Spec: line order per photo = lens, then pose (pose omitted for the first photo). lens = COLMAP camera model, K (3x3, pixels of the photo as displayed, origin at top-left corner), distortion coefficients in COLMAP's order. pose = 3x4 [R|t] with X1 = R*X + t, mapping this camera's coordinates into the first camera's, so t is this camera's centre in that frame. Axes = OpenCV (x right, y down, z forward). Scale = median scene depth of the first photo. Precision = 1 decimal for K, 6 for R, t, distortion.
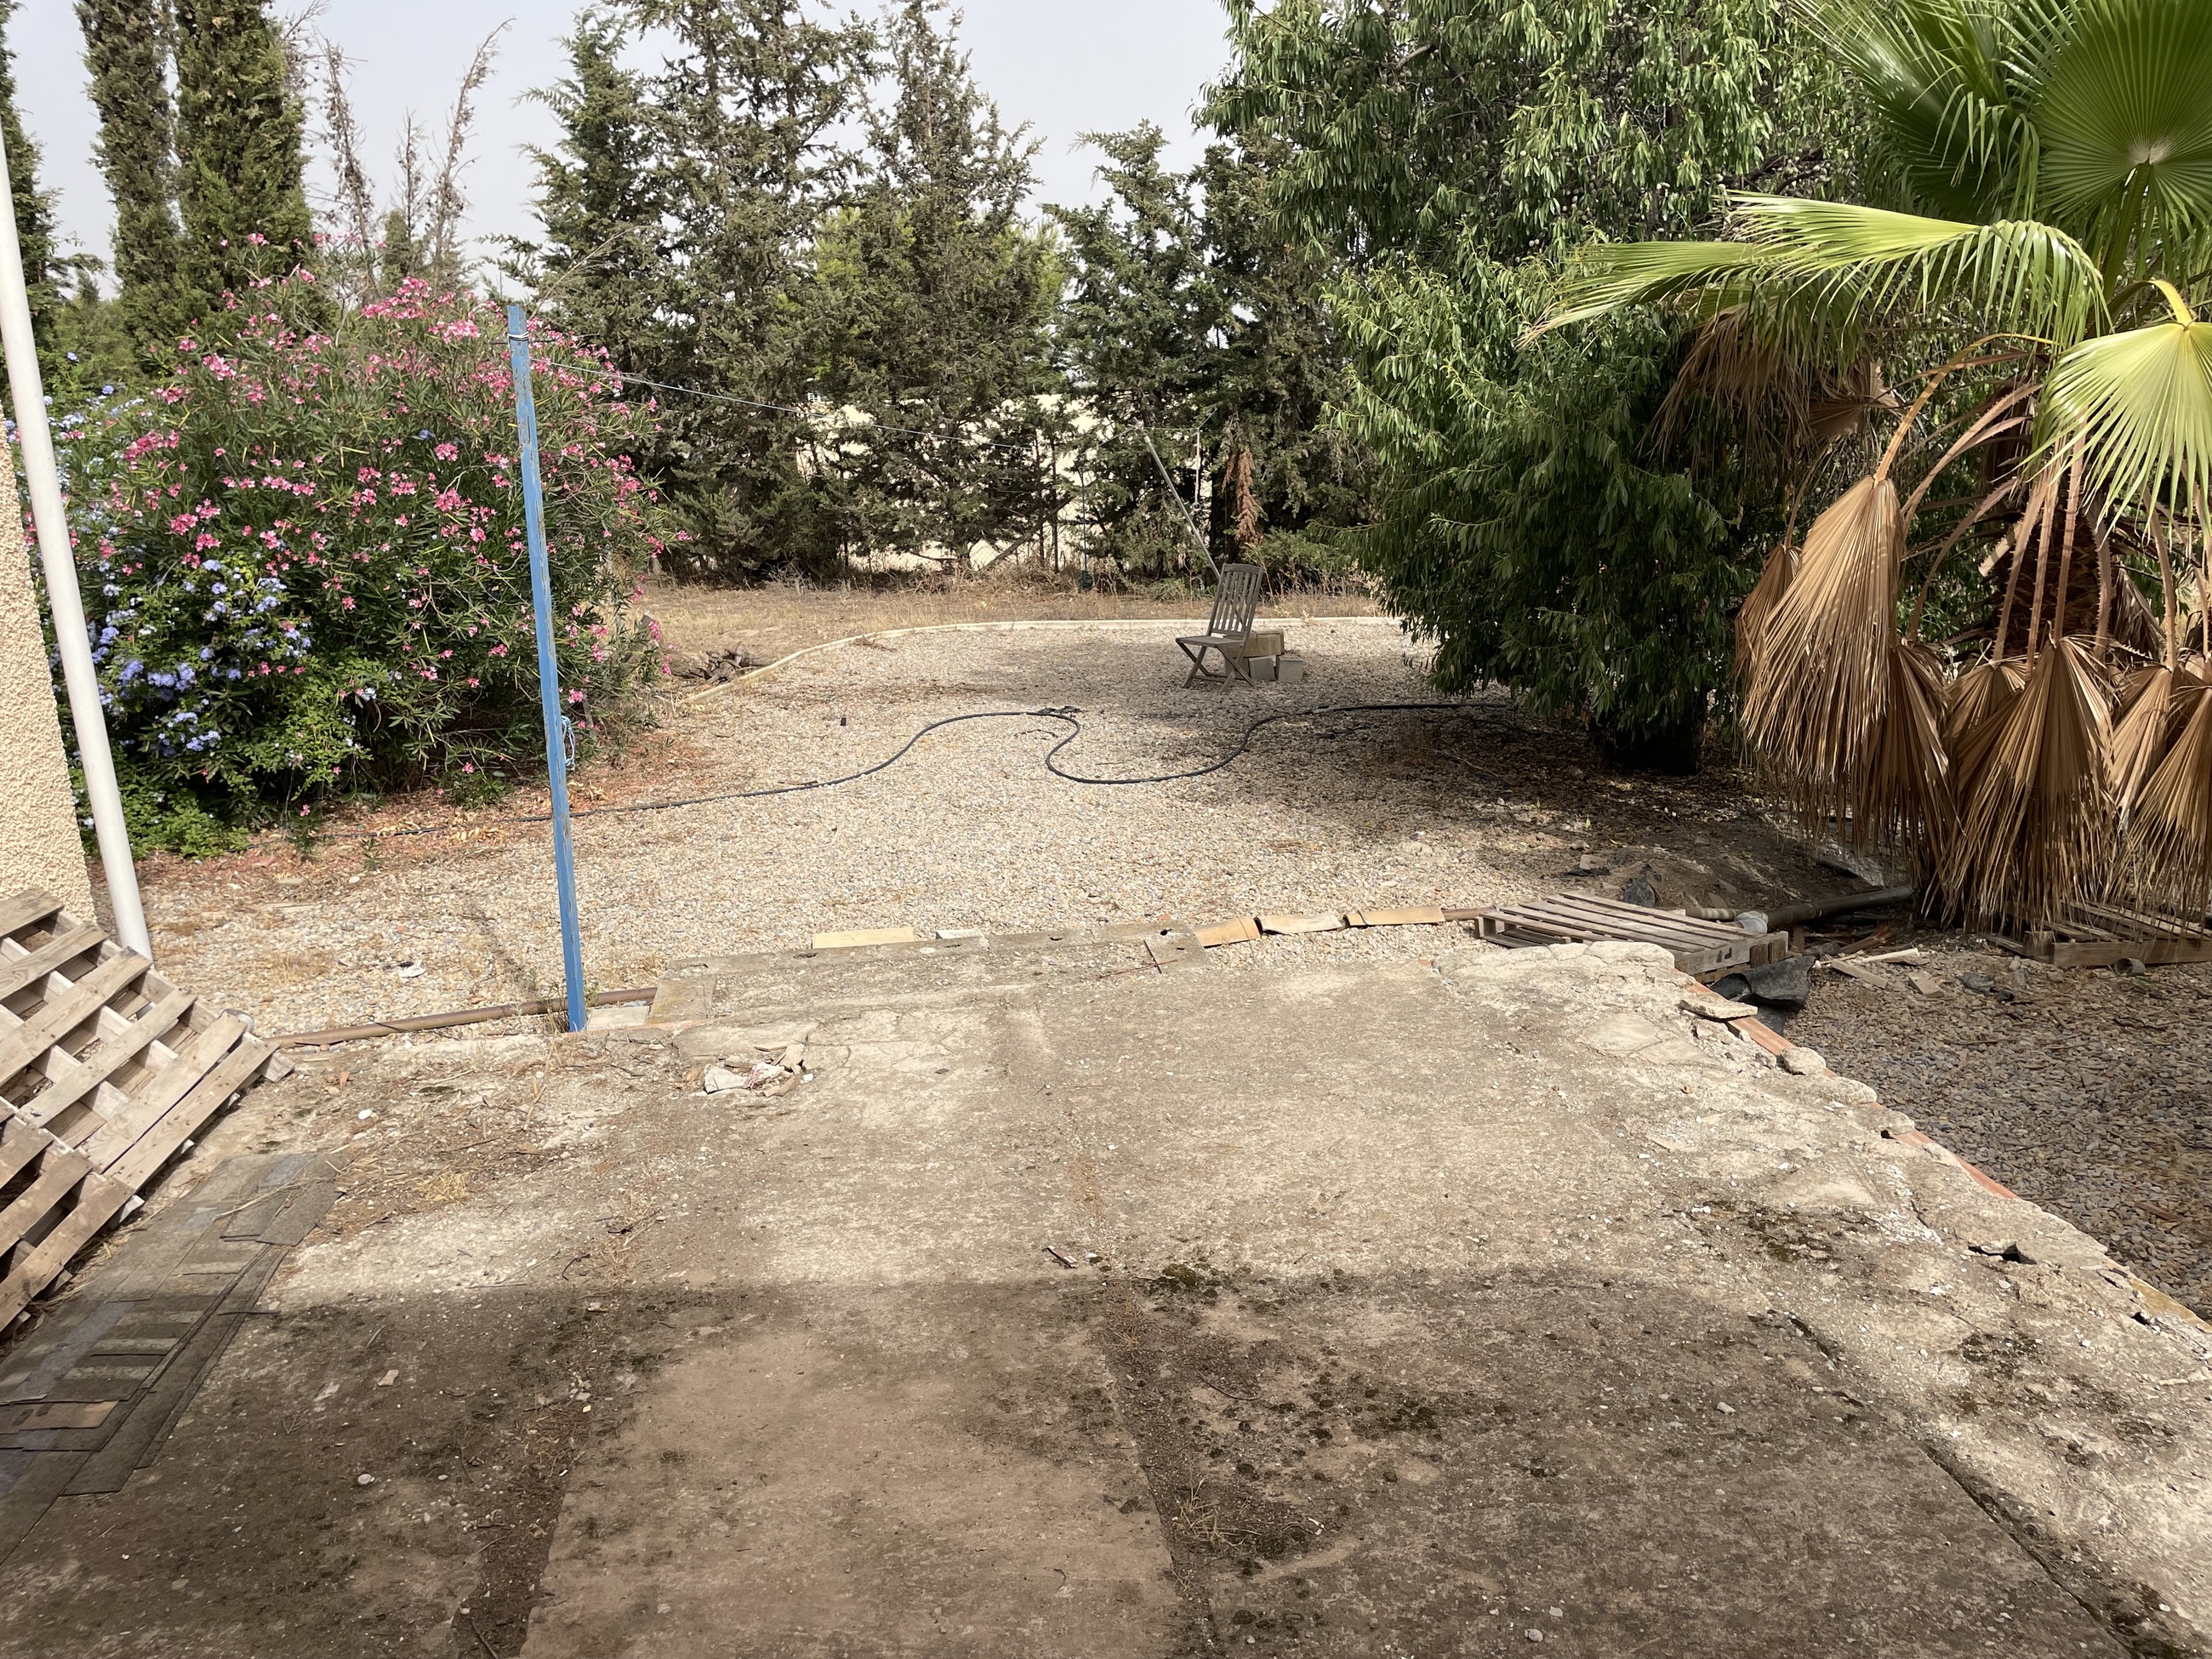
lens RADIAL K [[1667.4, 0, 1099.8], [0, 1667.4, 810.1], [0, 0, 1]] dist [0.080915, -0.104857]
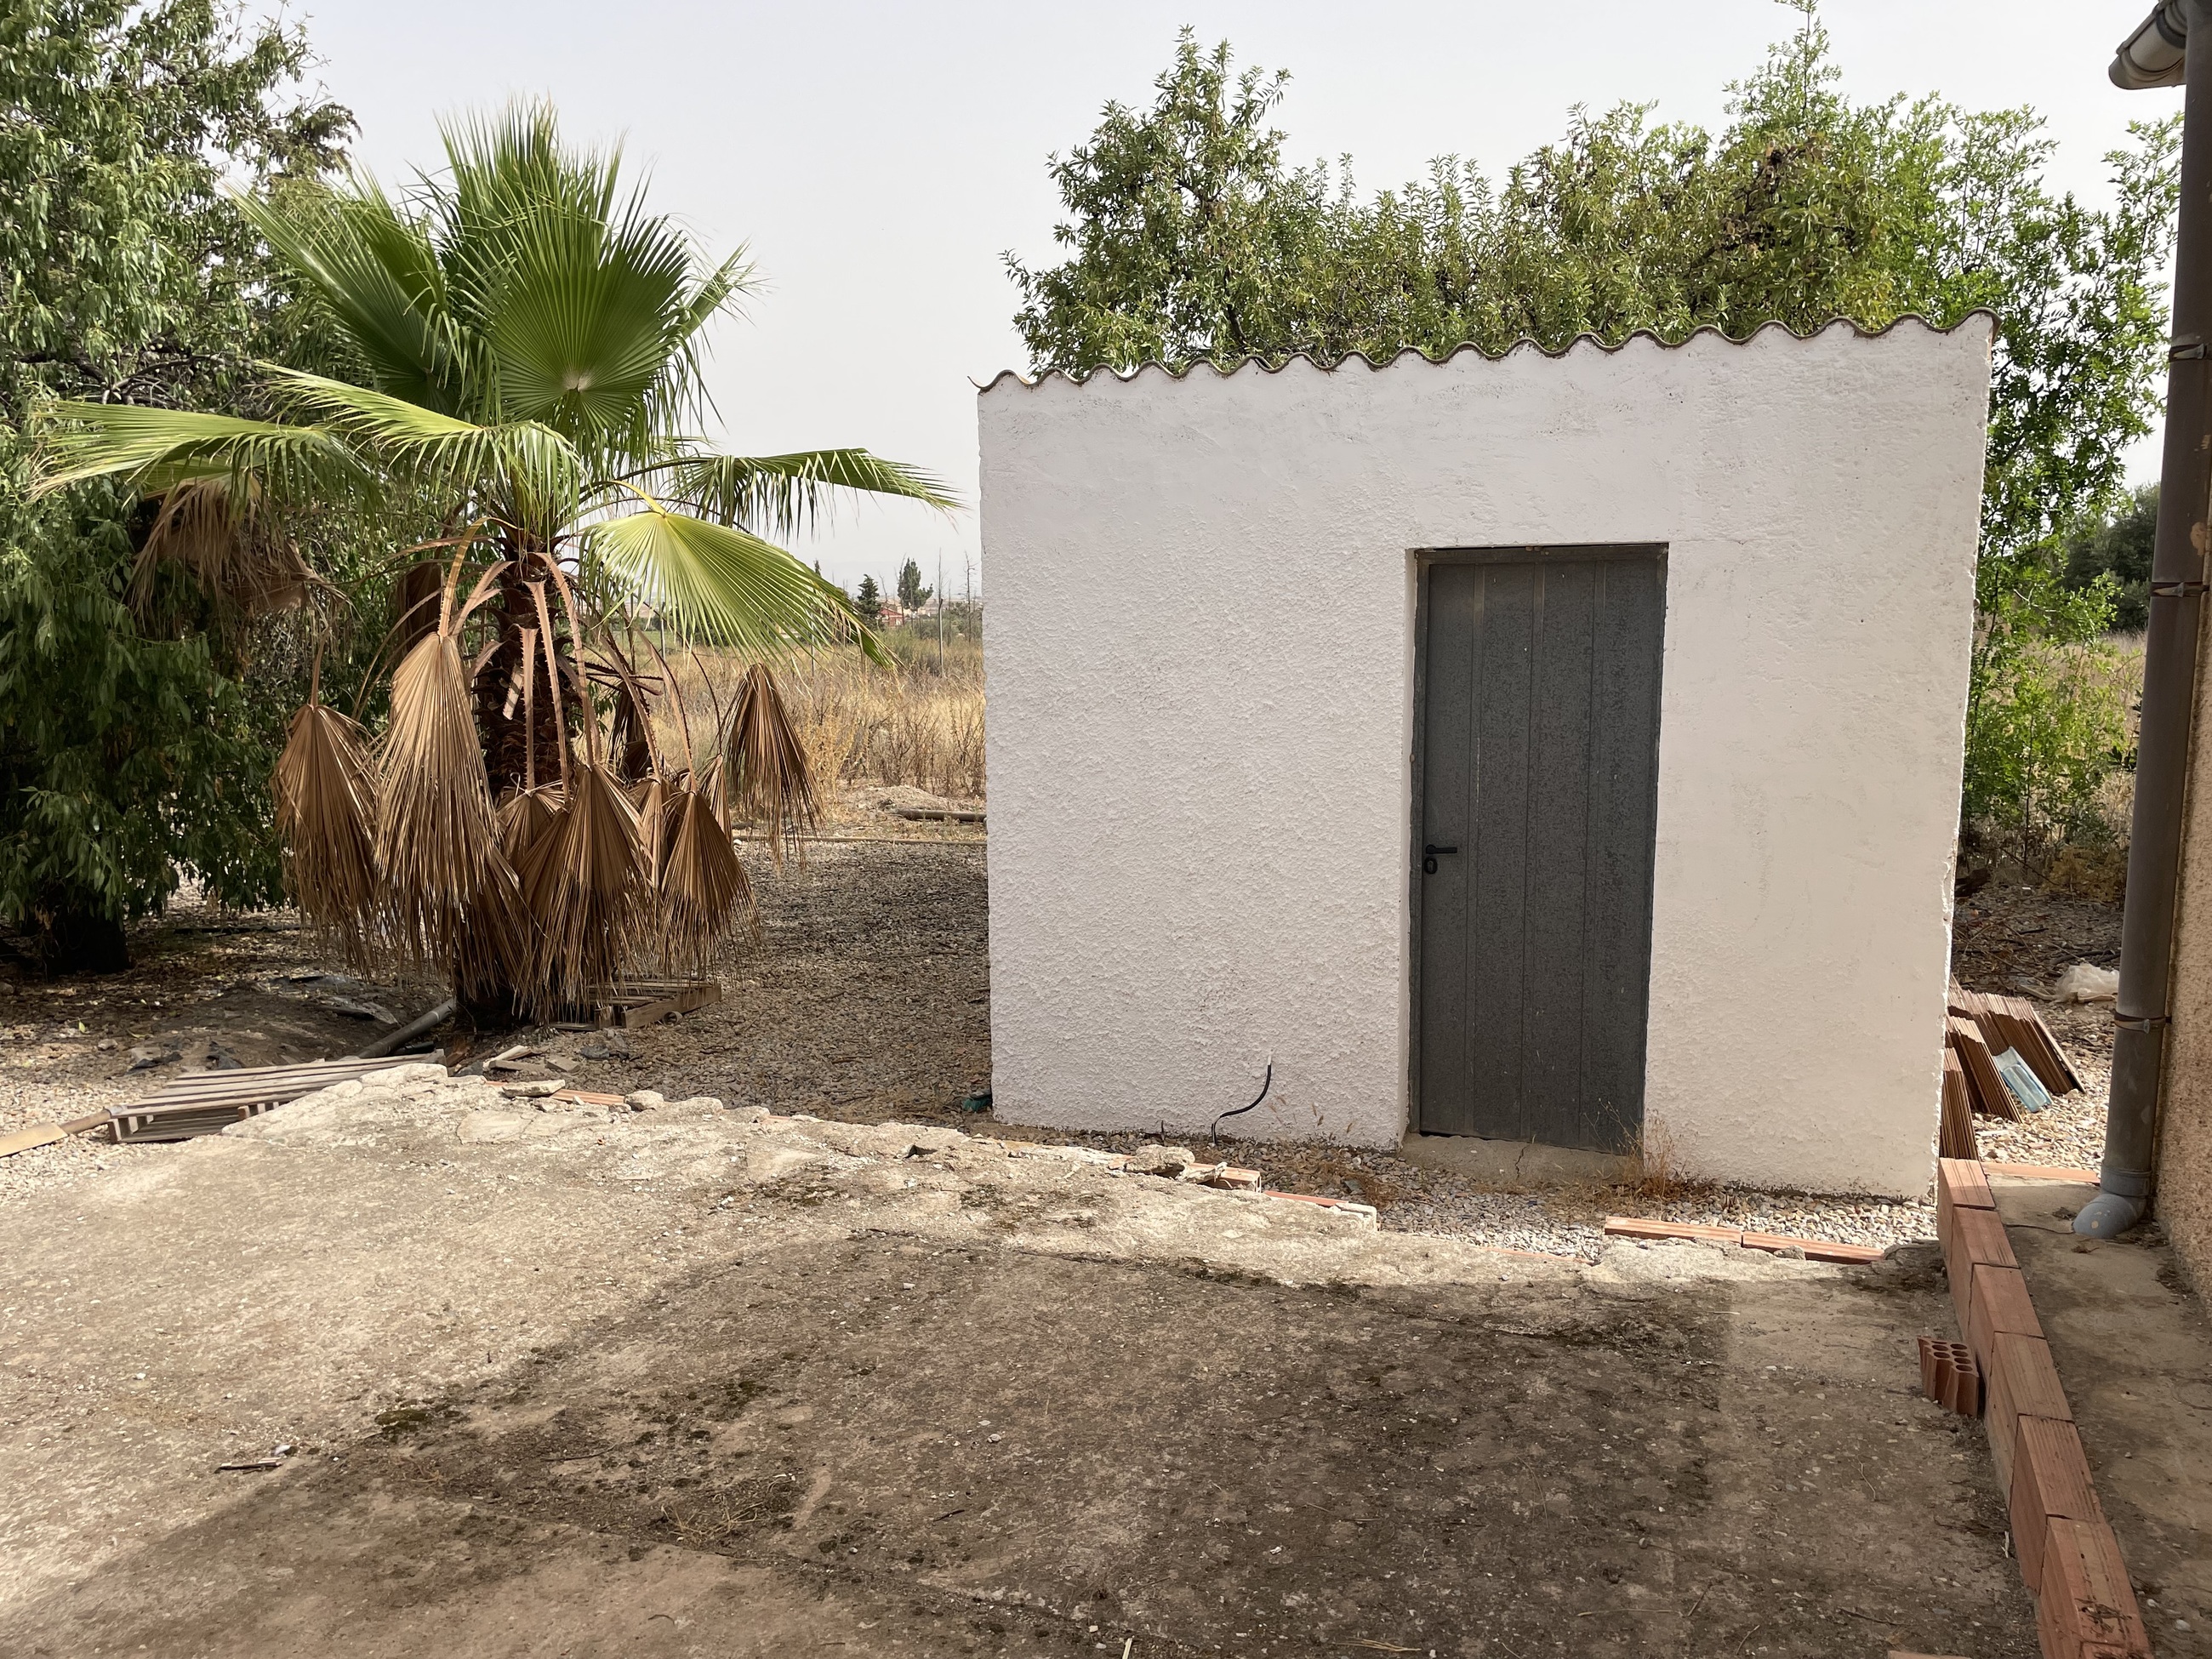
lens RADIAL K [[1667.4, 0, 1093.1], [0, 1667.4, 839.1], [0, 0, 1]] dist [0.080915, -0.104857]
pose [[0.494303, -0.102498, 0.863226, -0.328296], [0.200293, 0.979735, 0.001640, 0.024791], [-0.845900, 0.172087, 0.504816, 0.094362]]
